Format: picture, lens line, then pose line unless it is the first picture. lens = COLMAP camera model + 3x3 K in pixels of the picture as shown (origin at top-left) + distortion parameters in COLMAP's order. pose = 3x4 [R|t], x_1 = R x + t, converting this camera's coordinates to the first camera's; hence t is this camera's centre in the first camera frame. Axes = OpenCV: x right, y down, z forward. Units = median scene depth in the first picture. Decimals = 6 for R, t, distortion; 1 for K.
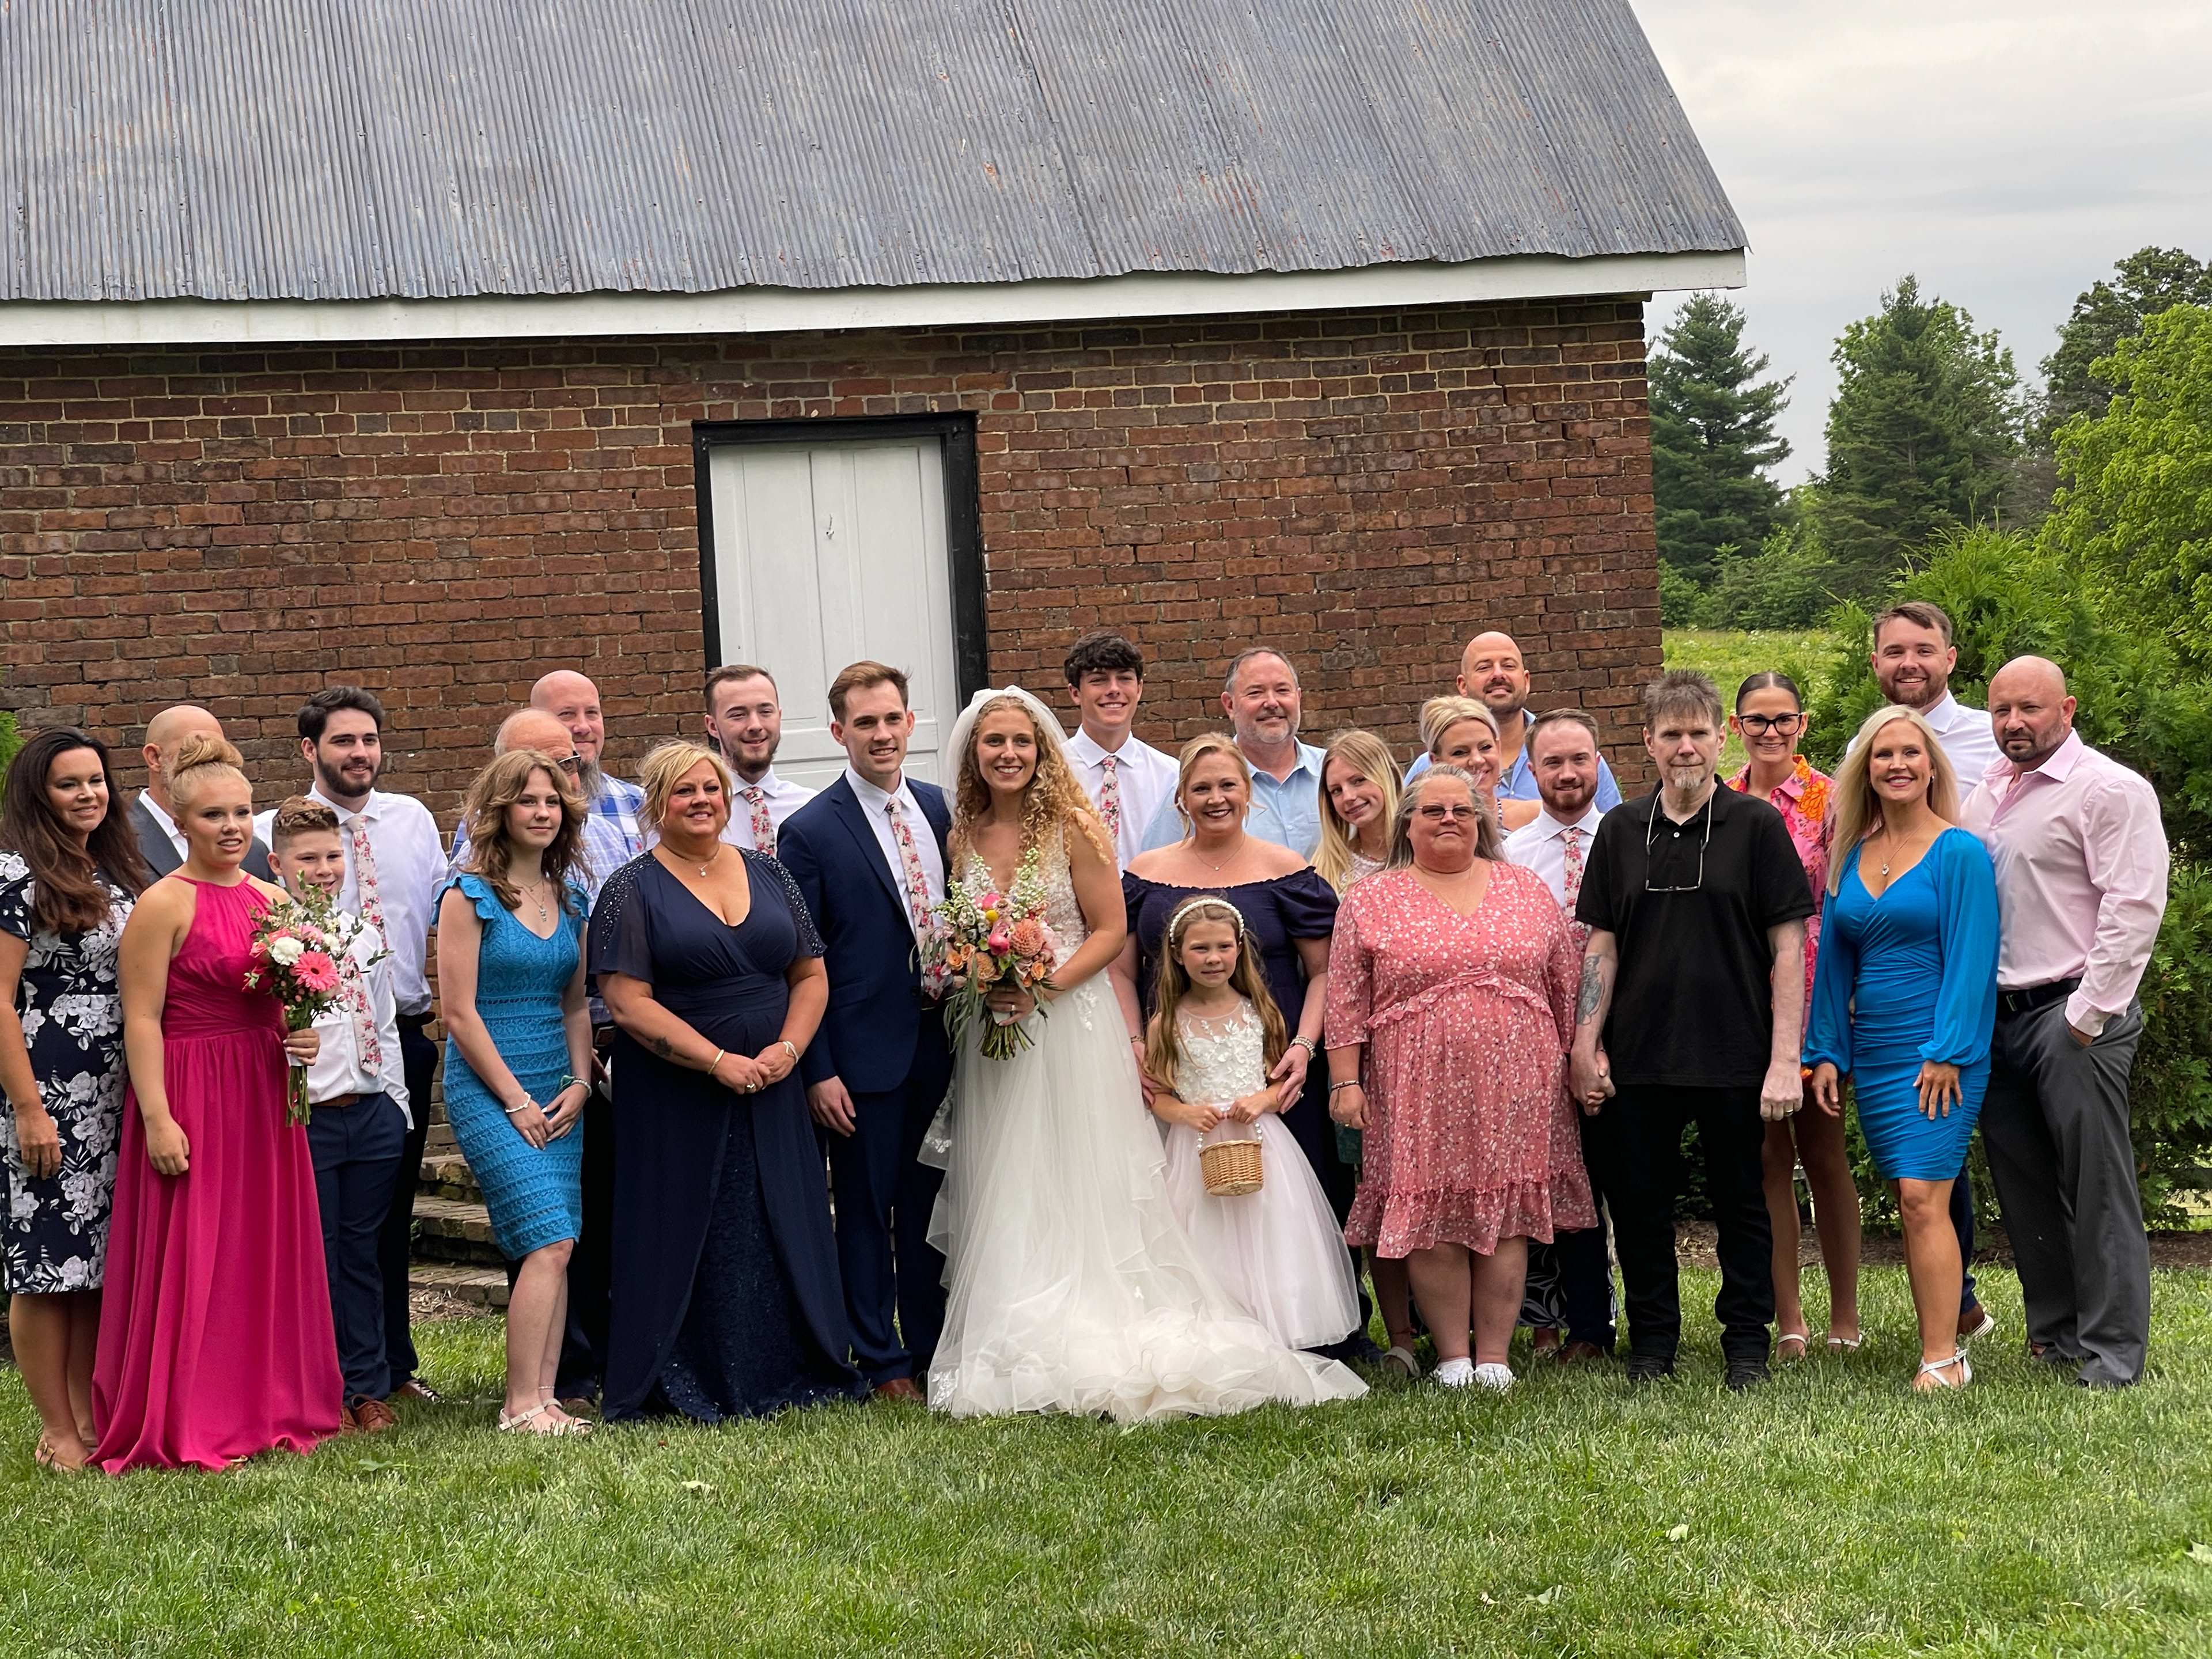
lens RADIAL K [[4081.4, 0, 1103.7], [0, 4081.4, 762.9], [0, 0, 1]] dist [0.160721, 0.569075]
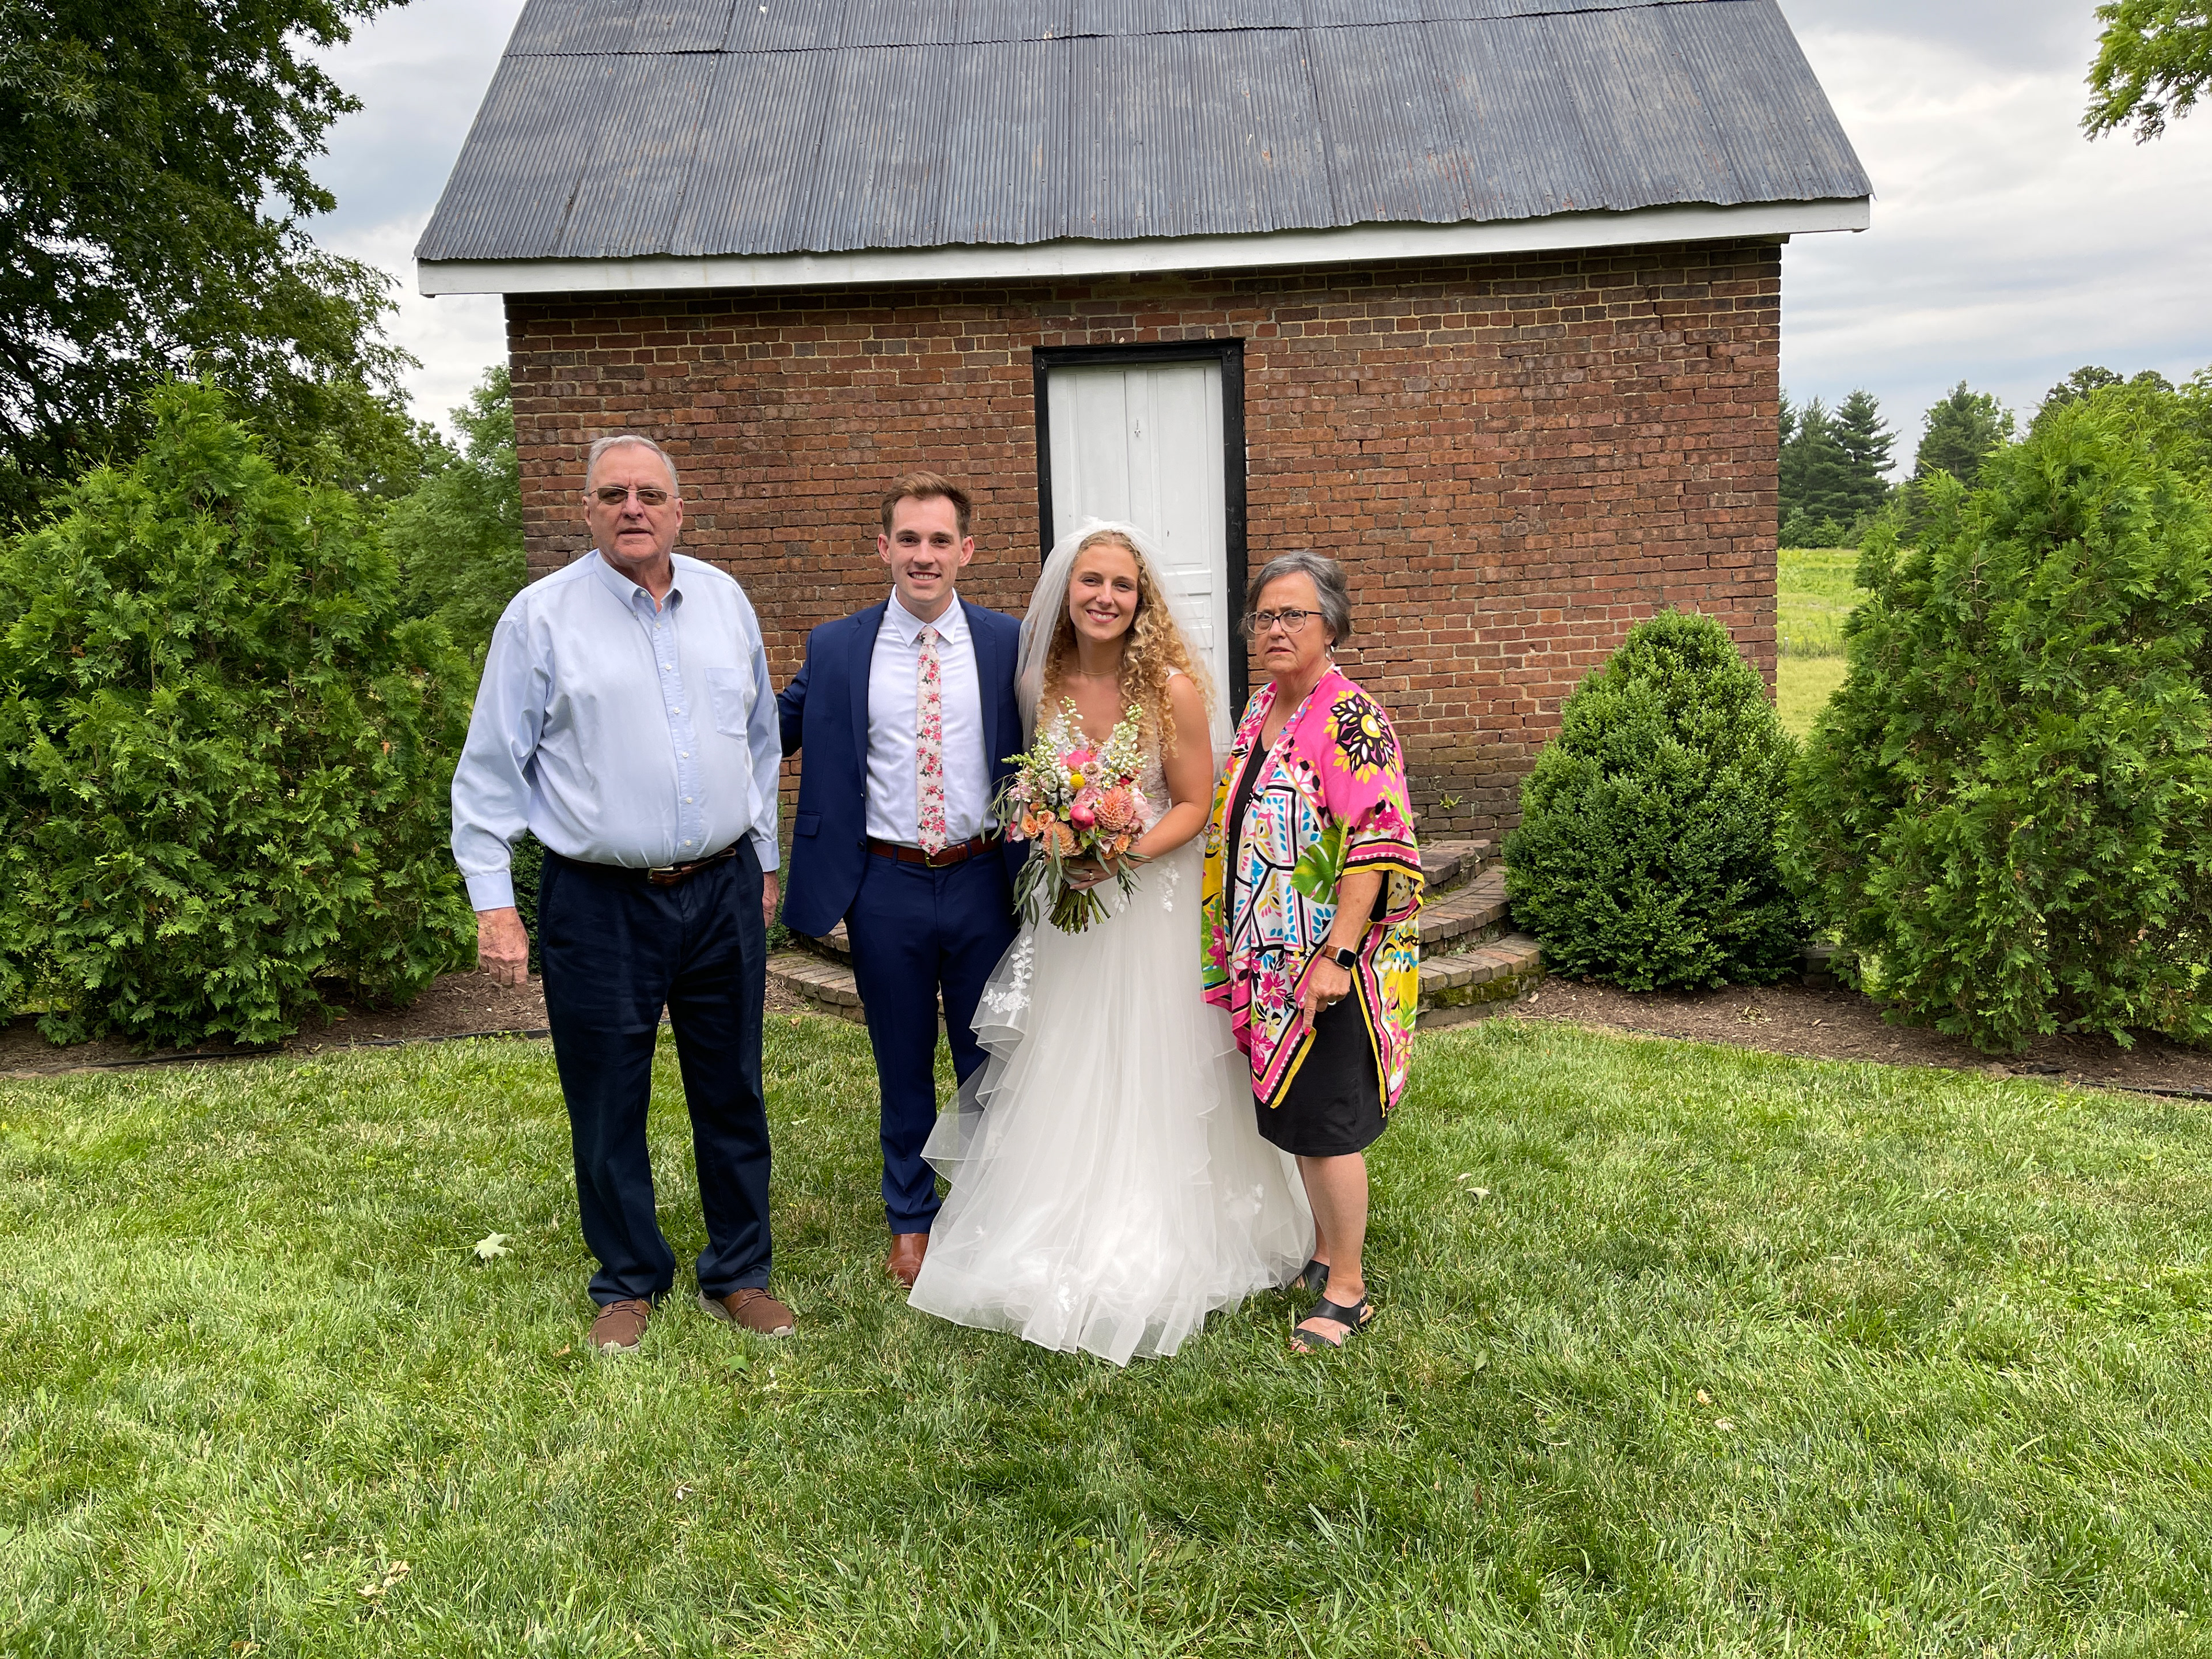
lens RADIAL K [[1695.6, 0, 1106.0], [0, 1695.6, 829.5], [0, 0, 1]] dist [0.023412, 0.004233]
pose [[0.966417, 0.053669, -0.251310, 0.074100], [-0.019626, 0.990506, 0.136061, -0.000946], [0.256227, -0.126559, 0.958296, 0.429535]]
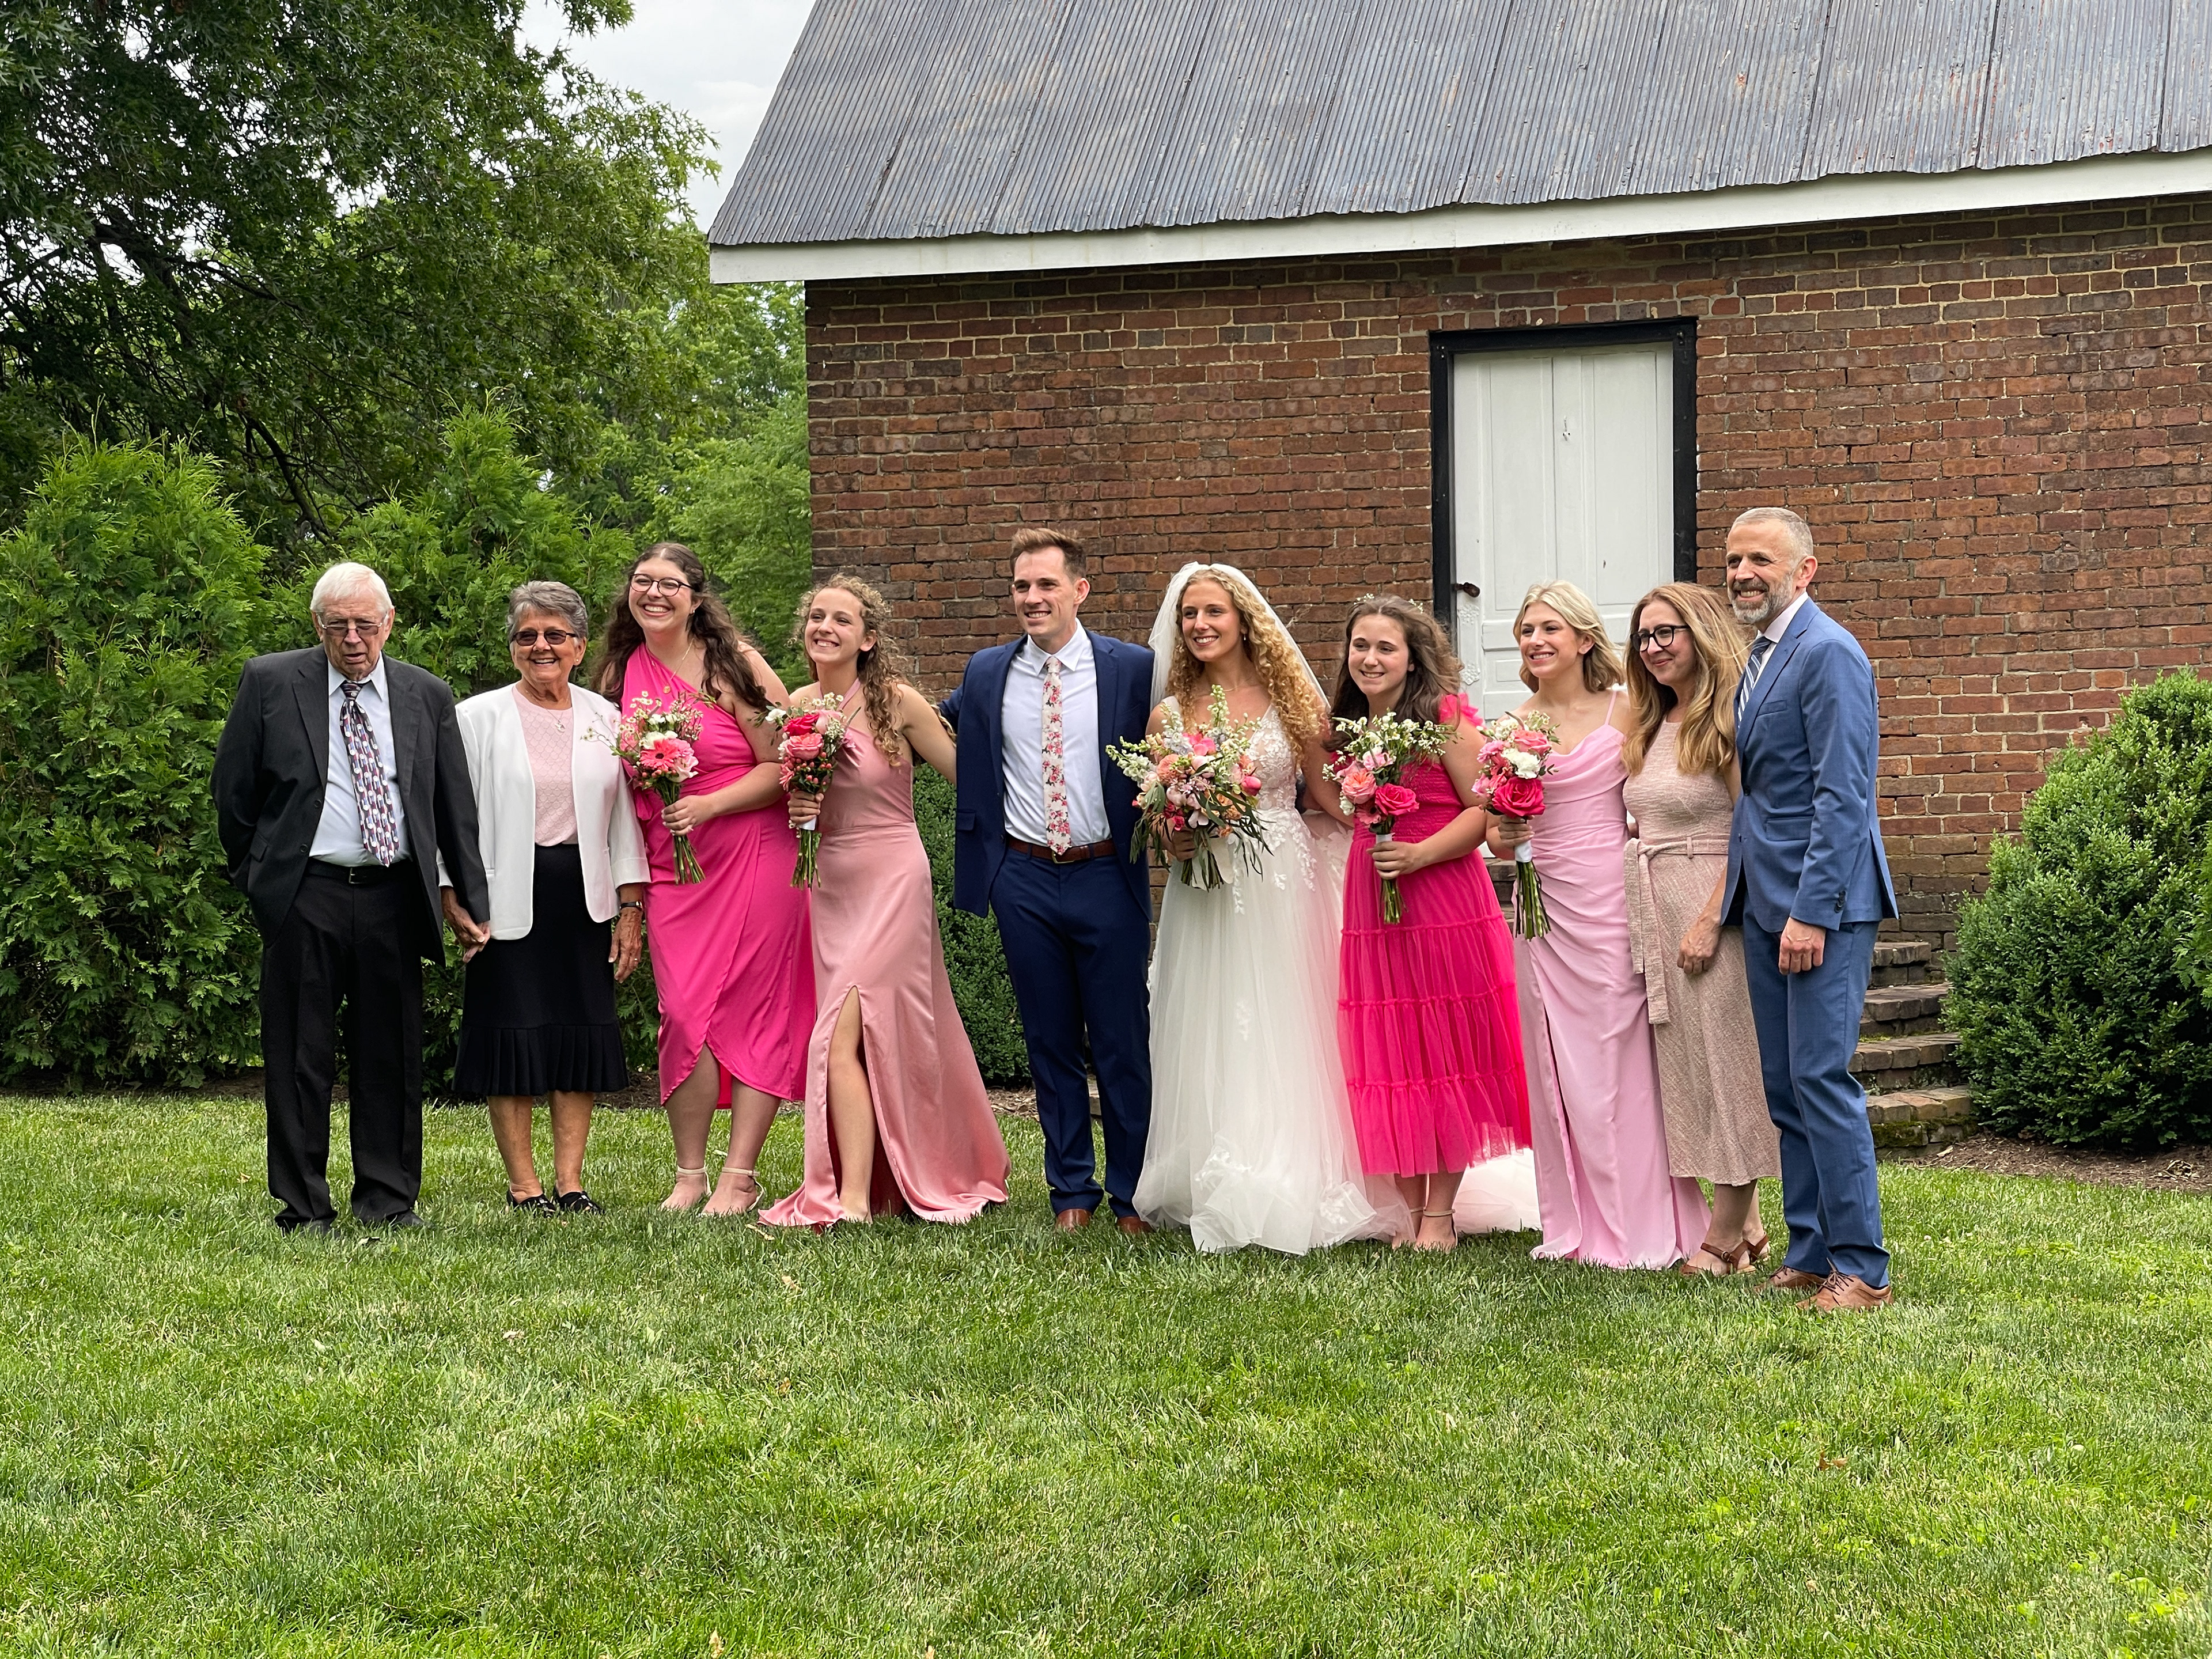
lens RADIAL K [[4081.4, 0, 1103.7], [0, 4081.4, 762.9], [0, 0, 1]] dist [0.160721, 0.569075]
pose [[0.850310, 0.045296, -0.524329, 0.391948], [-0.030695, 0.998862, 0.036512, -0.006082], [0.525386, -0.014952, 0.850732, 0.030486]]
